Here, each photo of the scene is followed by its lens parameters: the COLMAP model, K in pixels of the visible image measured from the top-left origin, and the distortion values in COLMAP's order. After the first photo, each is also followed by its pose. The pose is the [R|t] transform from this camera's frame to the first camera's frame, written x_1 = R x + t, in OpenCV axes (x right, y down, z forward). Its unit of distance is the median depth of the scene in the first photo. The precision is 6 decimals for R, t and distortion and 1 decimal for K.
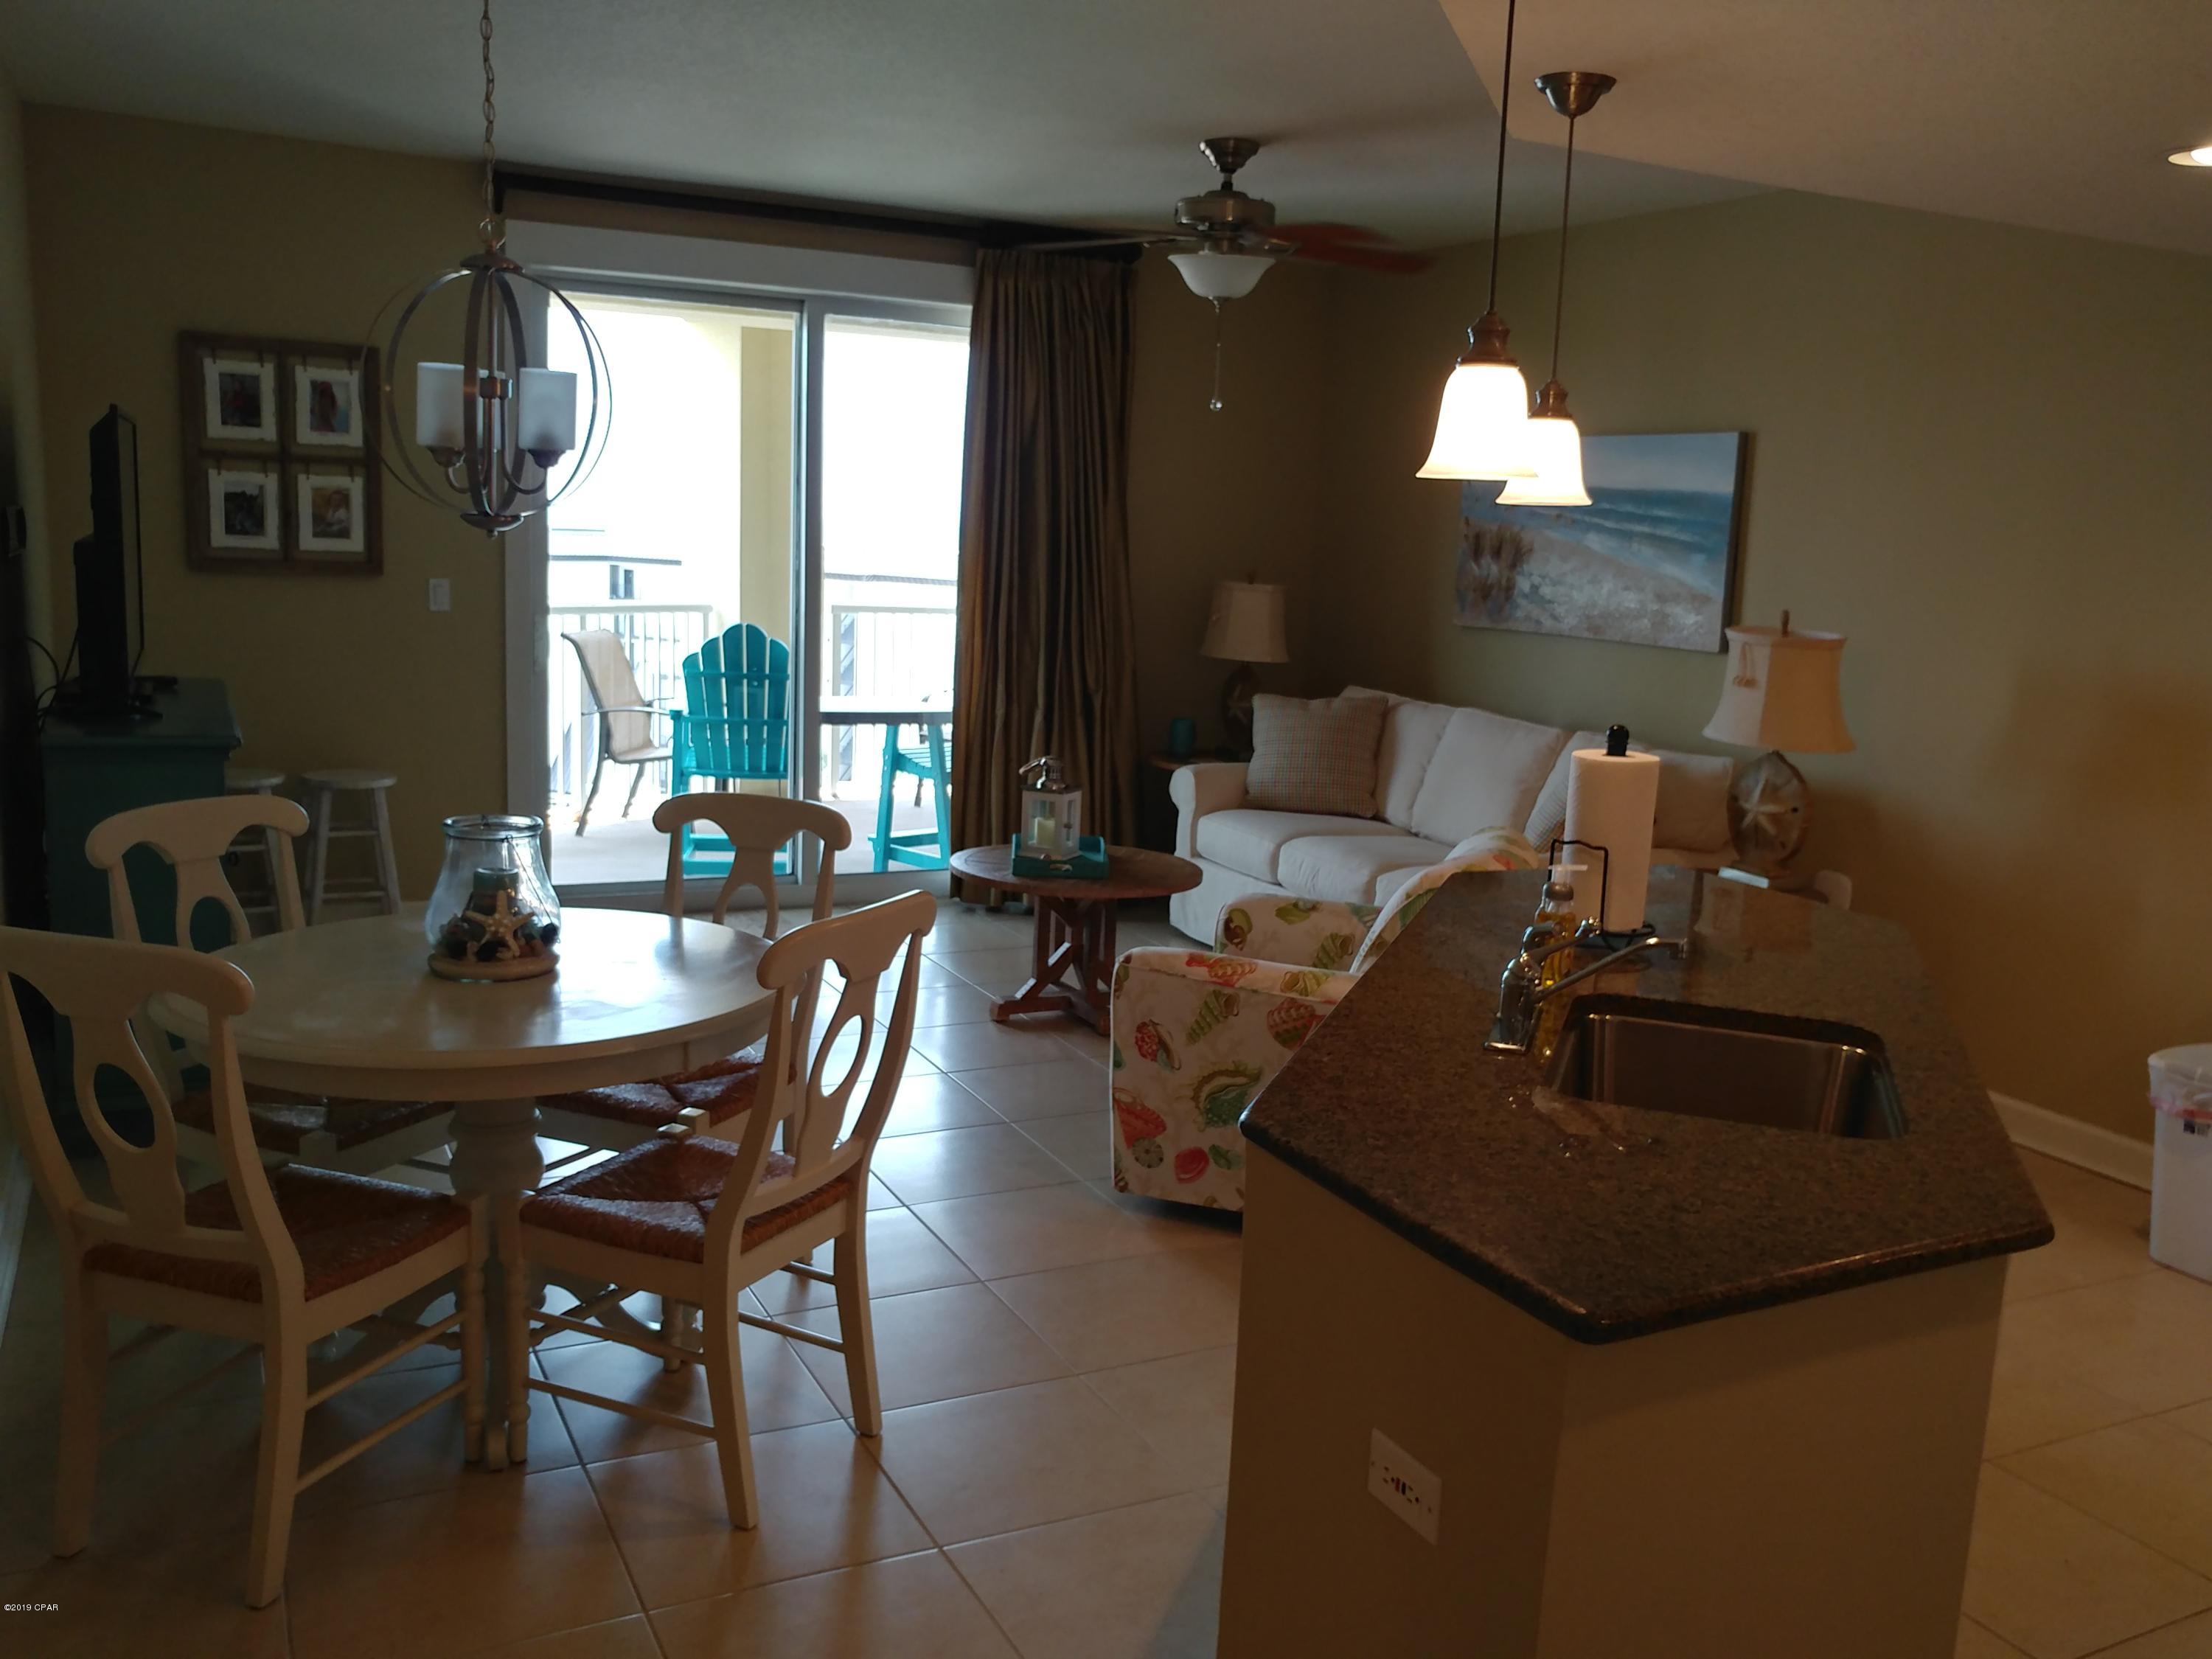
lens RADIAL K [[1843.1, 0, 1103.5], [0, 1843.1, 862.4], [0, 0, 1]] dist [0.013123, 0.000727]
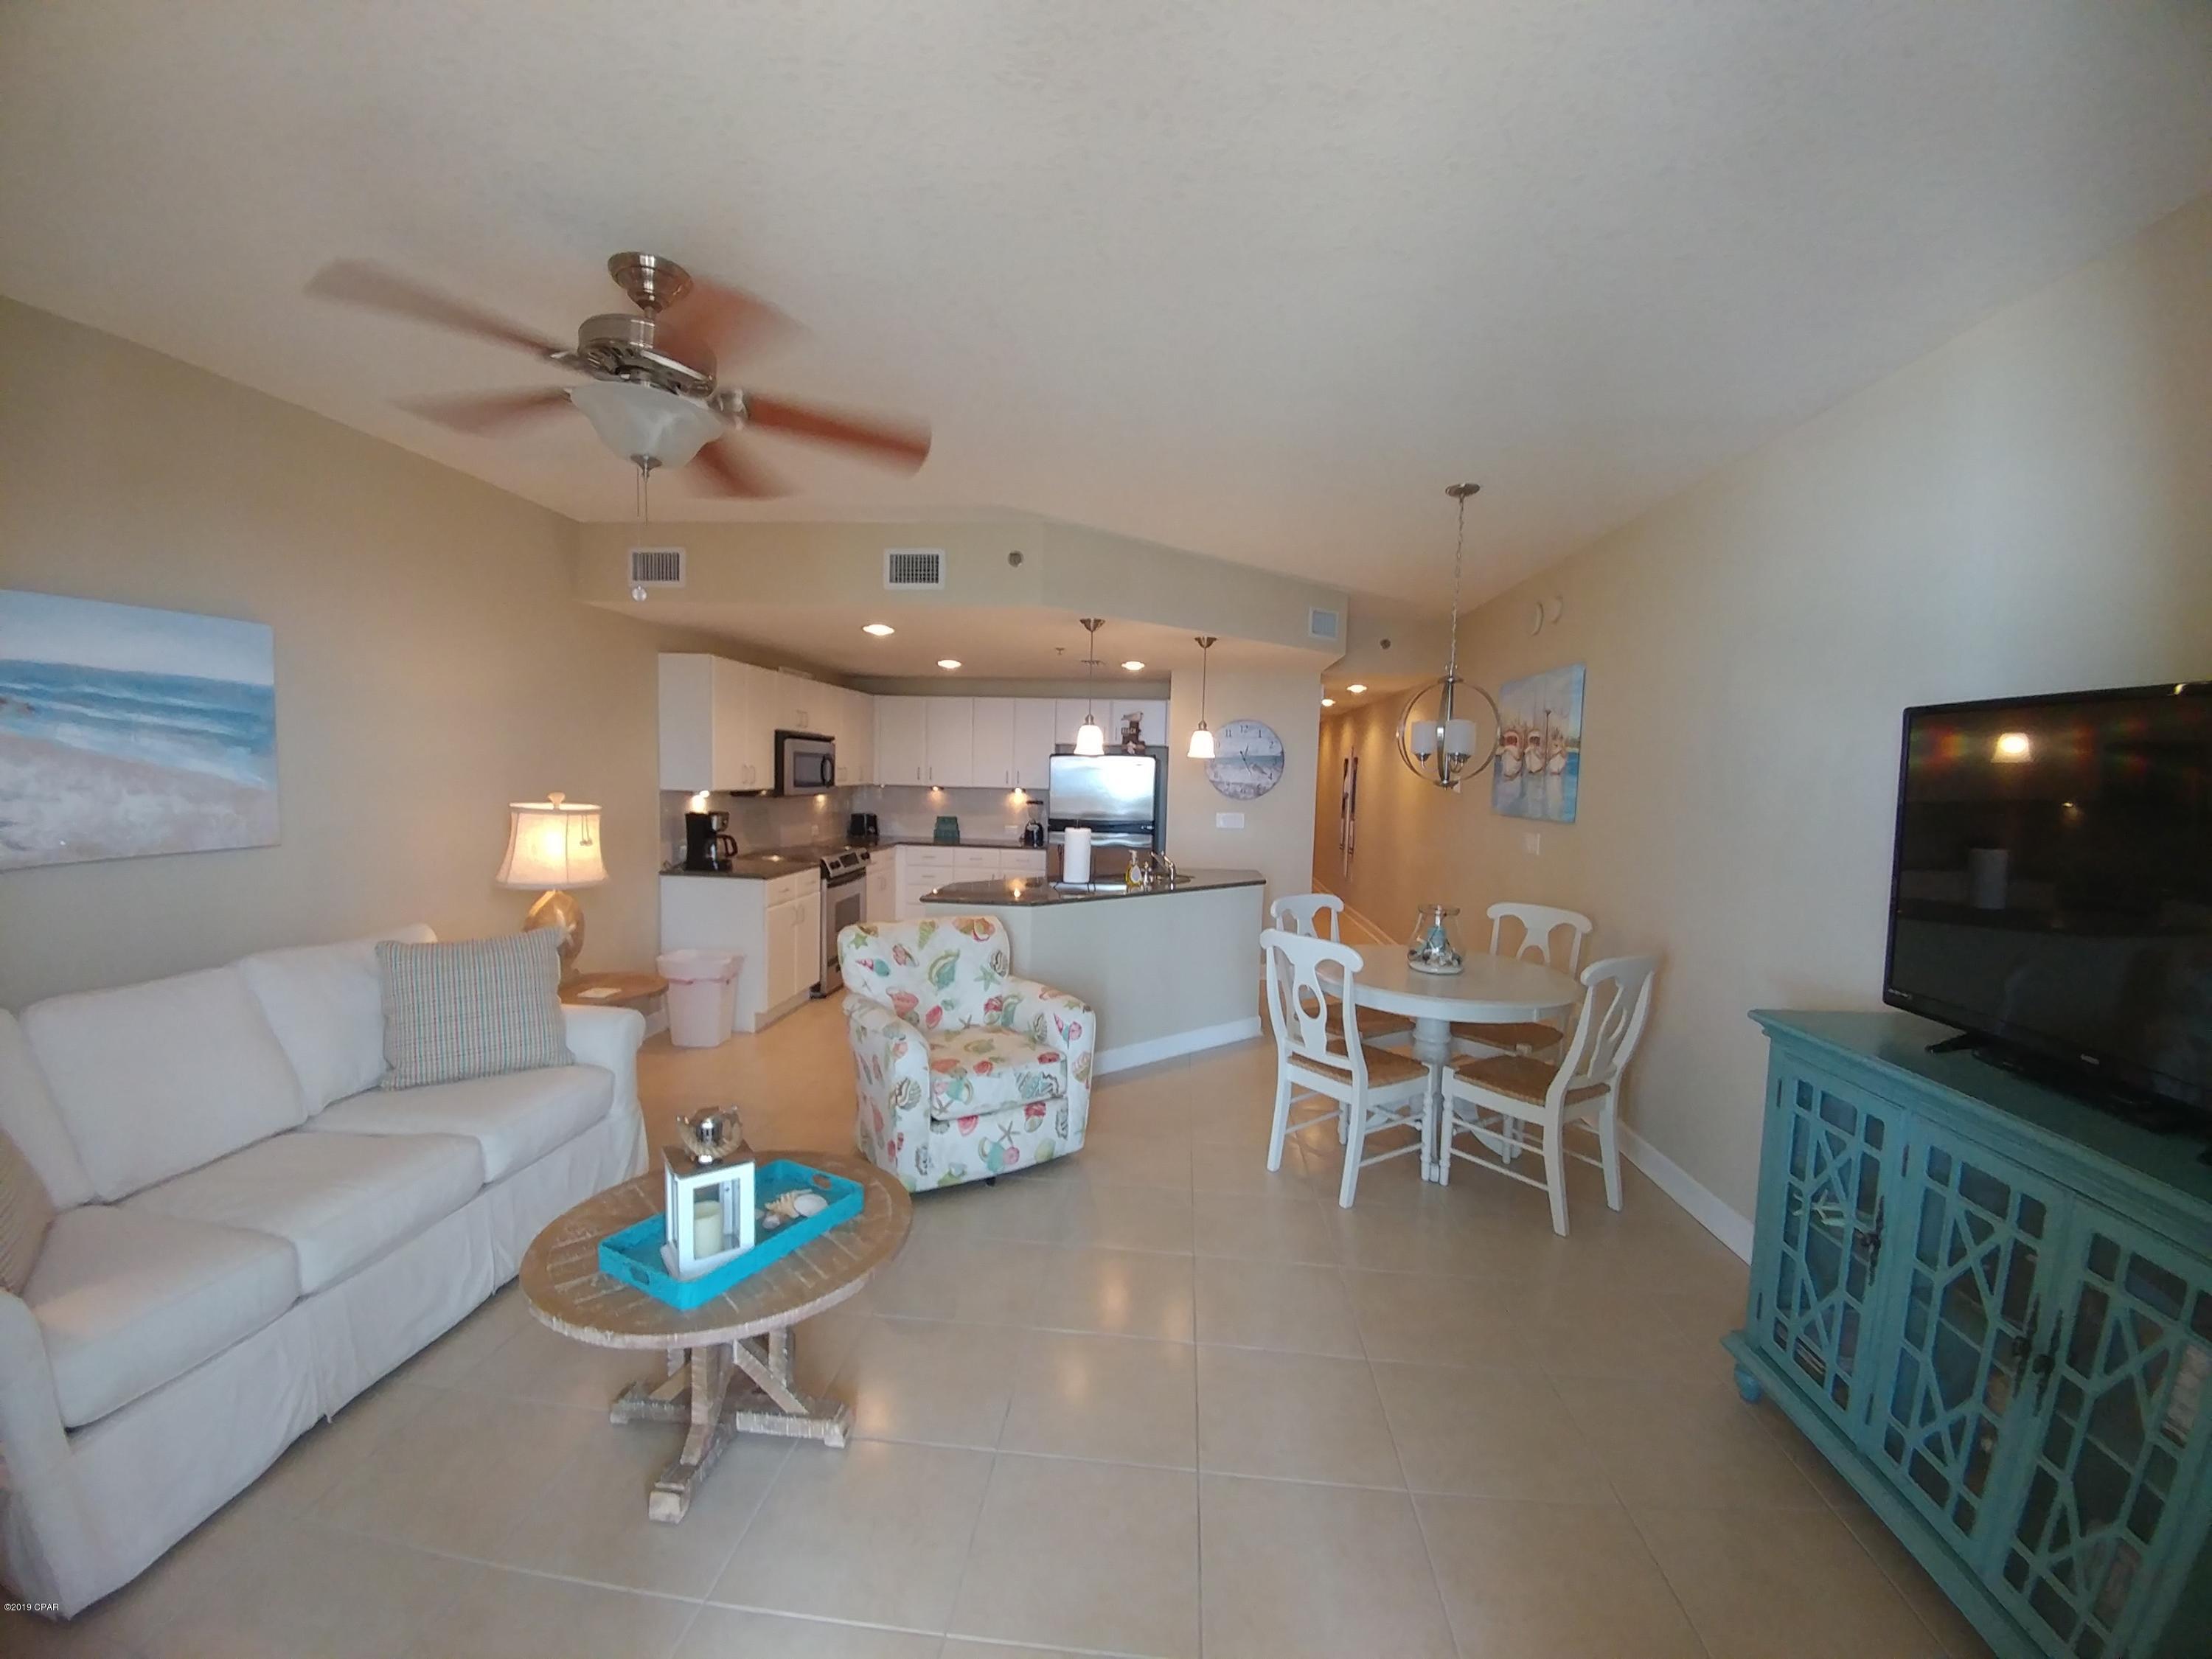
lens RADIAL K [[917.9, 0, 1091.0], [0, 917.9, 846.7], [0, 0, 1]] dist [0.027118, -0.026828]
pose [[-0.842746, -0.109222, 0.527115, -0.392015], [0.037303, 0.964997, 0.259595, -0.295216], [-0.537018, 0.238436, -0.809172, 1.528287]]
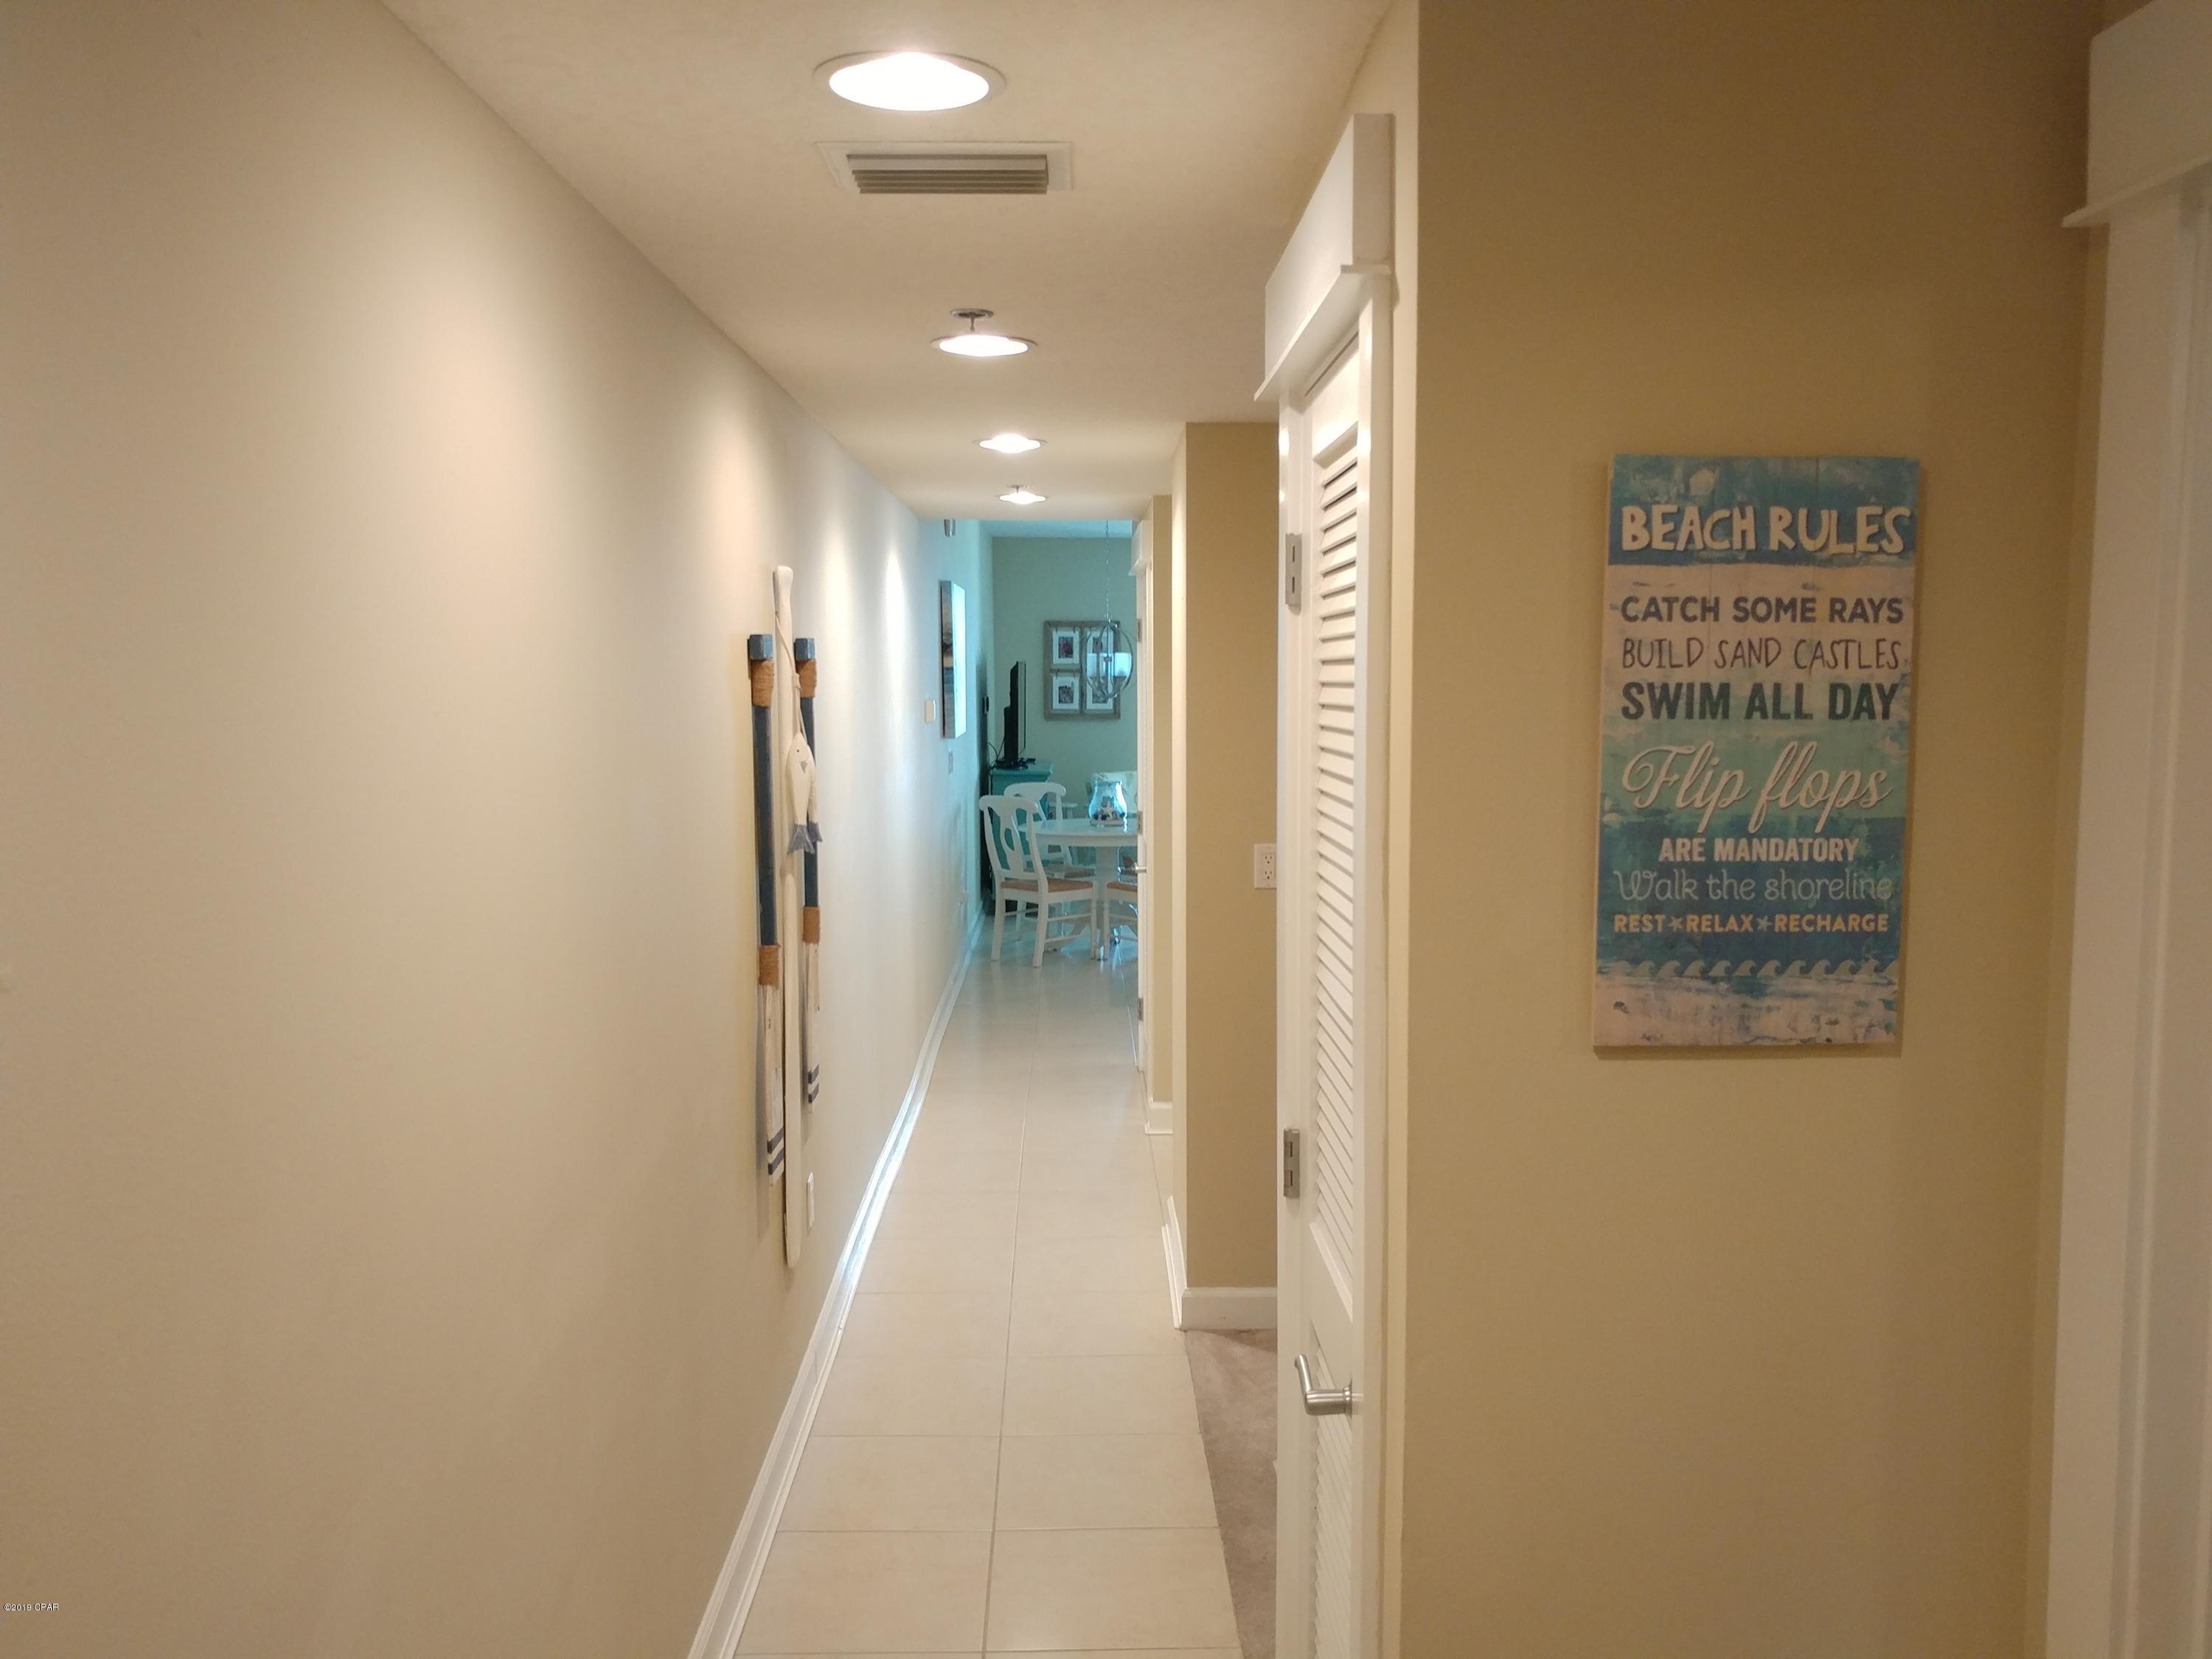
lens RADIAL K [[1856.1, 0, 1108.8], [0, 1856.1, 824.4], [0, 0, 1]] dist [0.001057, -0.012057]
pose [[0.904204, -0.010683, -0.426968, 0.596172], [-0.033809, 0.994760, -0.096487, 0.203439], [0.425761, 0.101679, 0.899105, -1.091964]]
